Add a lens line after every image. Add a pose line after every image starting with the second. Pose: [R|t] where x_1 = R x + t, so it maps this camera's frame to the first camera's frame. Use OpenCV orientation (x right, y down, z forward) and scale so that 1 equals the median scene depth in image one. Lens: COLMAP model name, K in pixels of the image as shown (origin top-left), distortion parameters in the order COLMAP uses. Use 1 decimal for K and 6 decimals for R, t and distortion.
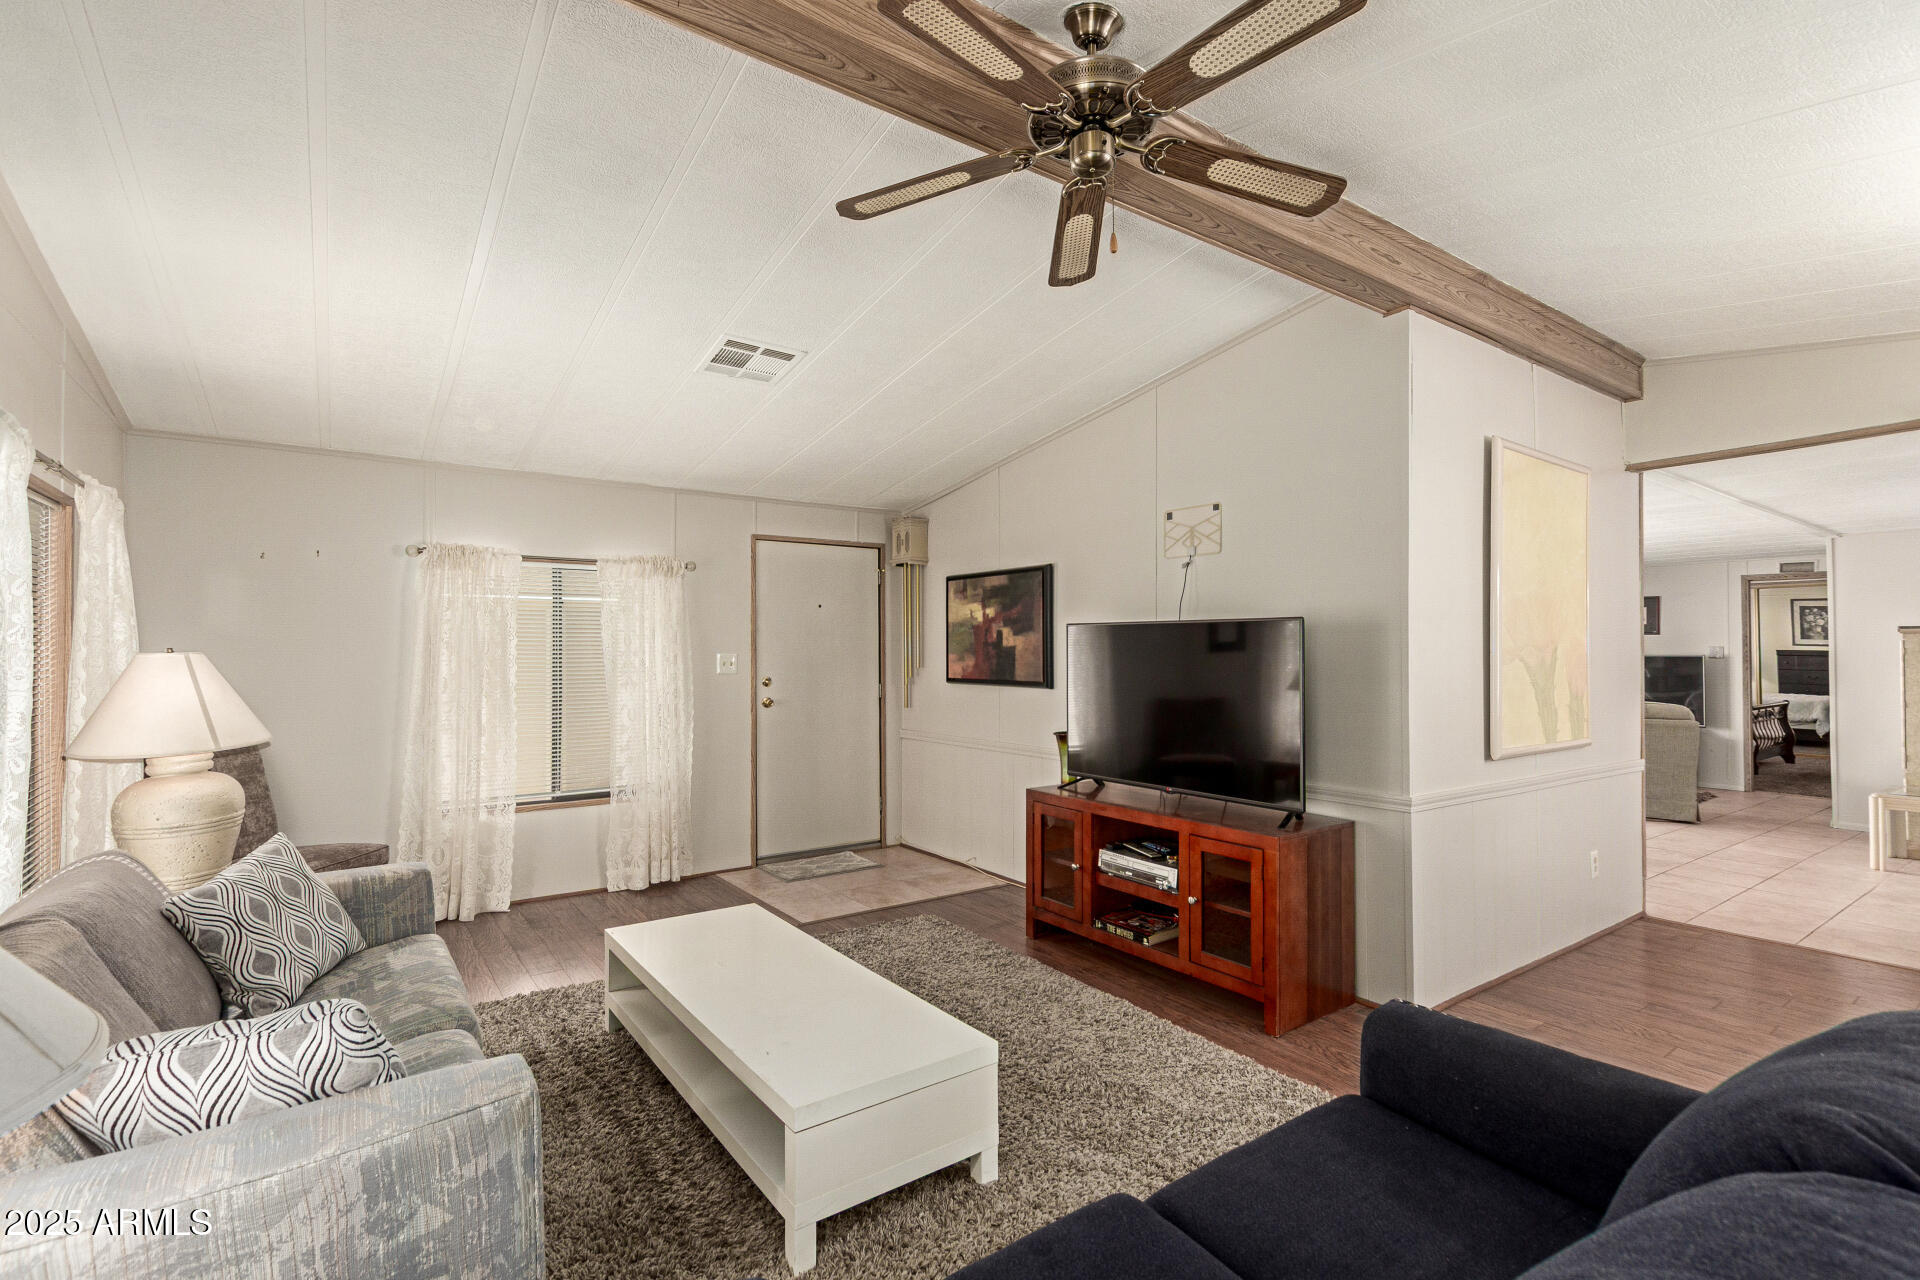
lens RADIAL K [[907.2, 0, 960.0], [0, 907.2, 640.0], [0, 0, 1]] dist [0.000072, -0.000012]
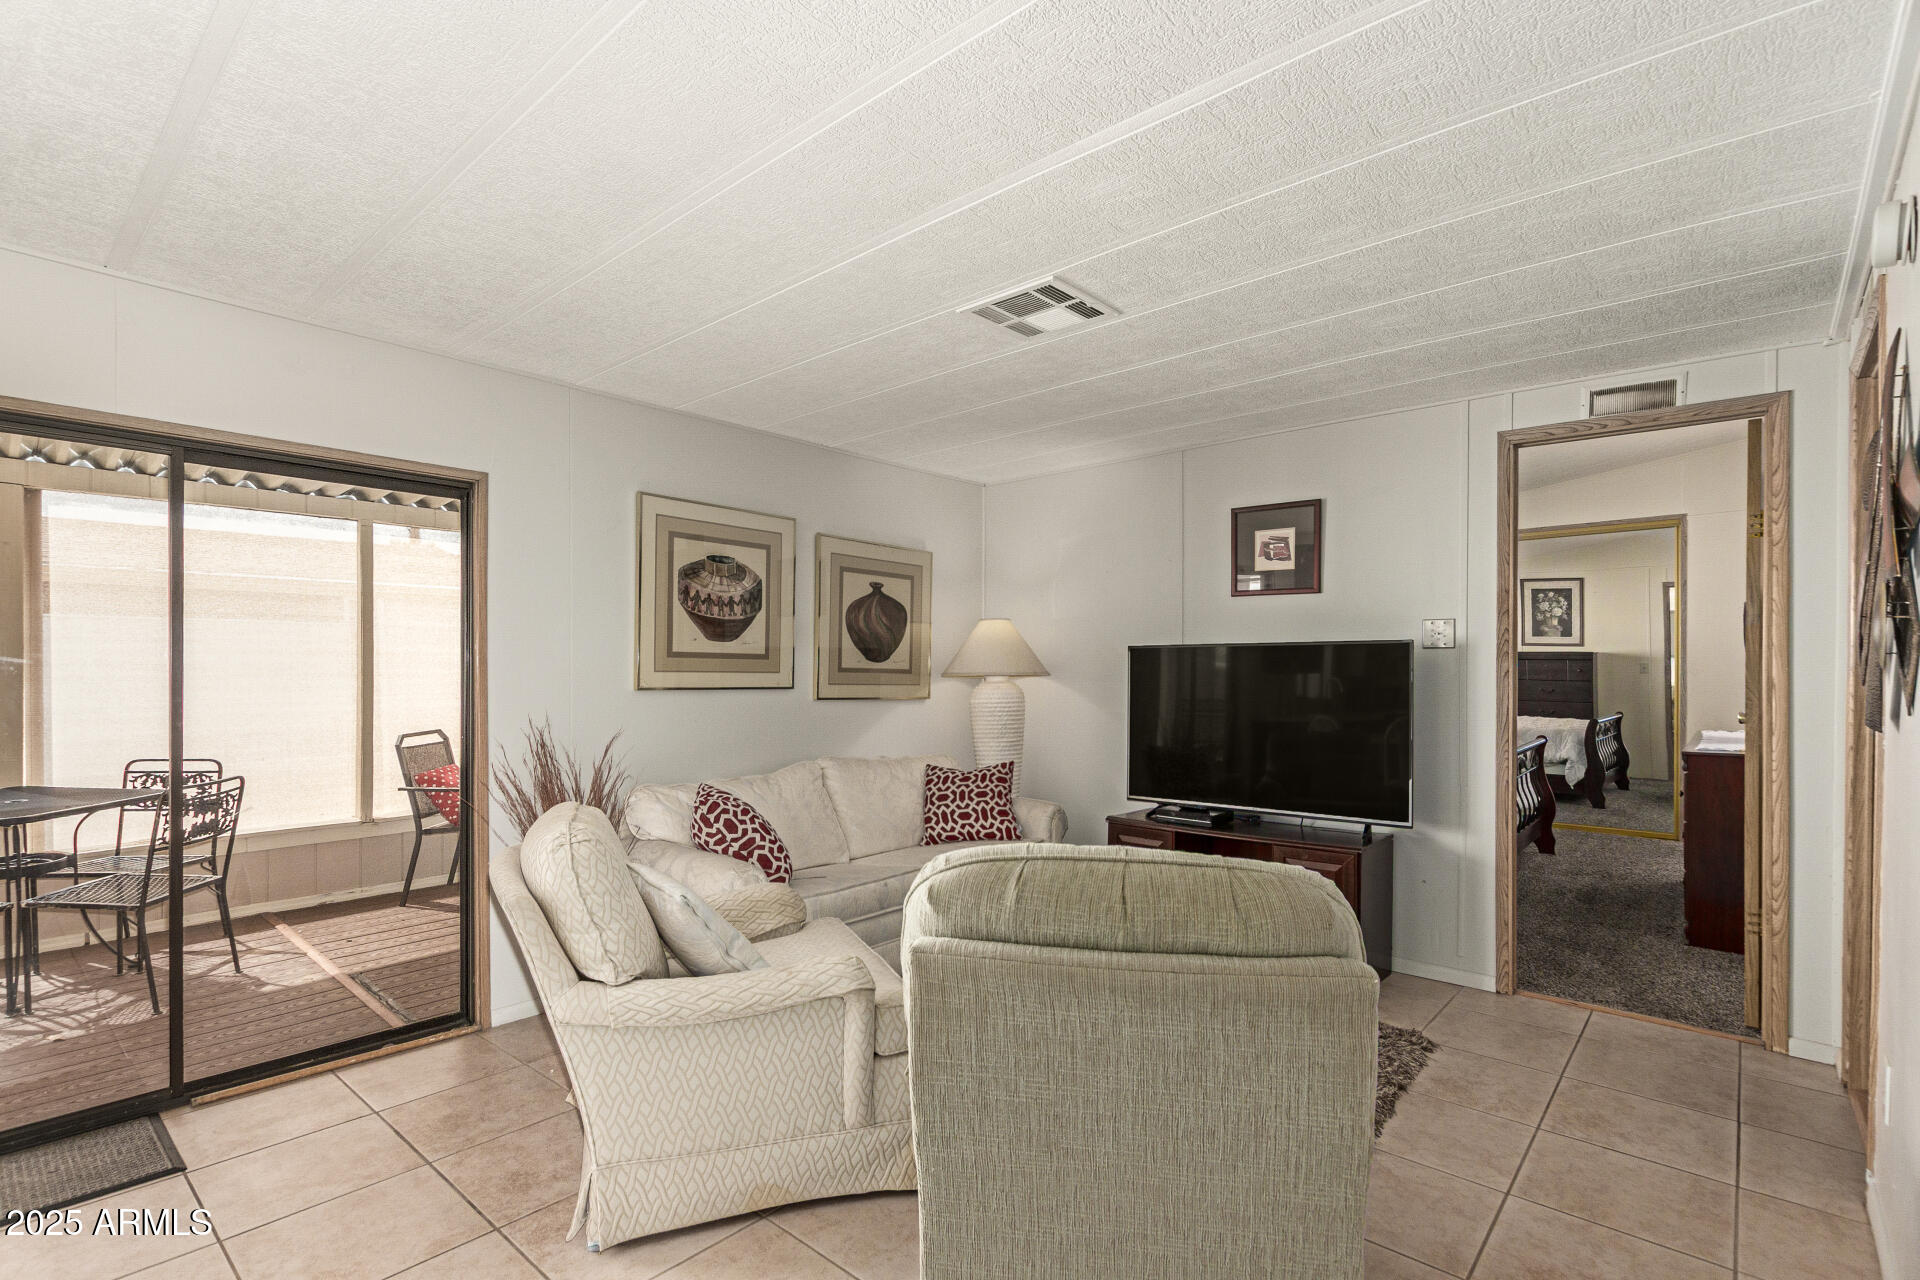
lens RADIAL K [[907.2, 0, 960.0], [0, 907.2, 640.0], [0, 0, 1]] dist [0.000072, -0.000012]
pose [[0.975120, 0.014161, 0.221224, 0.558855], [-0.012173, 0.999872, -0.010345, 0.023698], [-0.221343, 0.007395, 0.975168, 0.679545]]
